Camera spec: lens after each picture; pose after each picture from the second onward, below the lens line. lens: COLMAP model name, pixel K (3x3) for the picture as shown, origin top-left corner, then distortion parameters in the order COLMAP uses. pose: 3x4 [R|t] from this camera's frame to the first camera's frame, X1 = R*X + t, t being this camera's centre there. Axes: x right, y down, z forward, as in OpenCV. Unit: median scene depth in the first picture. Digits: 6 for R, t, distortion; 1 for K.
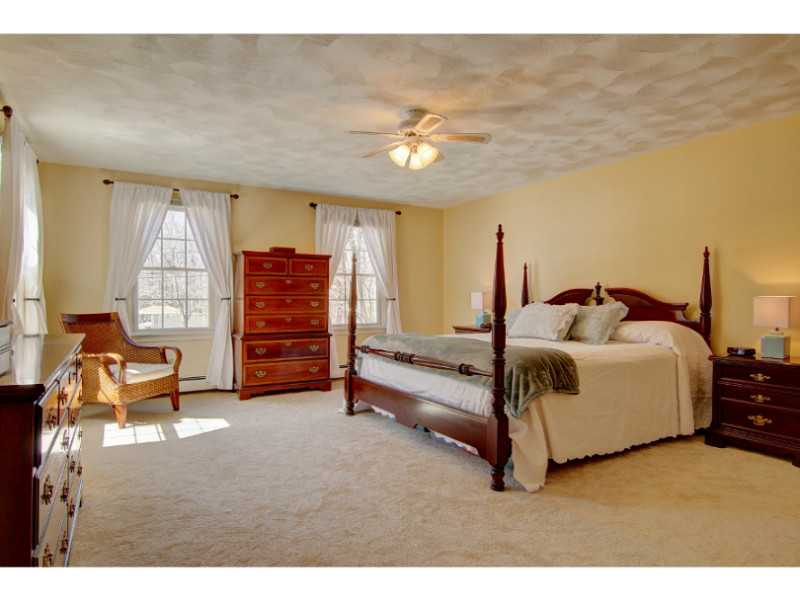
lens RADIAL K [[460.6, 0, 397.2], [0, 460.6, 301.9], [0, 0, 1]] dist [-0.009827, -0.000795]
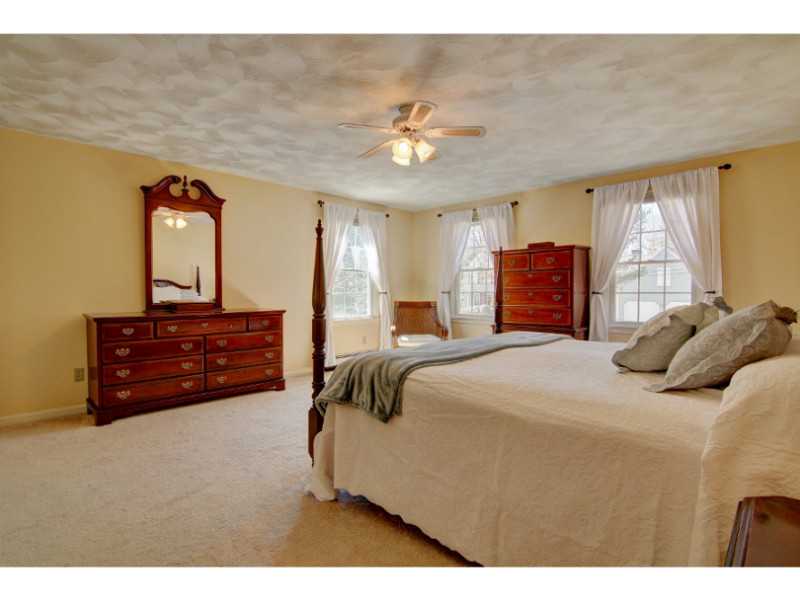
lens RADIAL K [[406.6, 0, 397.9], [0, 406.6, 296.0], [0, 0, 1]] dist [-0.018377, -0.005142]
pose [[0.267192, 0.006910, -0.963618, 0.560816], [-0.000326, 0.999975, 0.007080, -0.004455], [0.963643, -0.001577, 0.267188, 0.457079]]
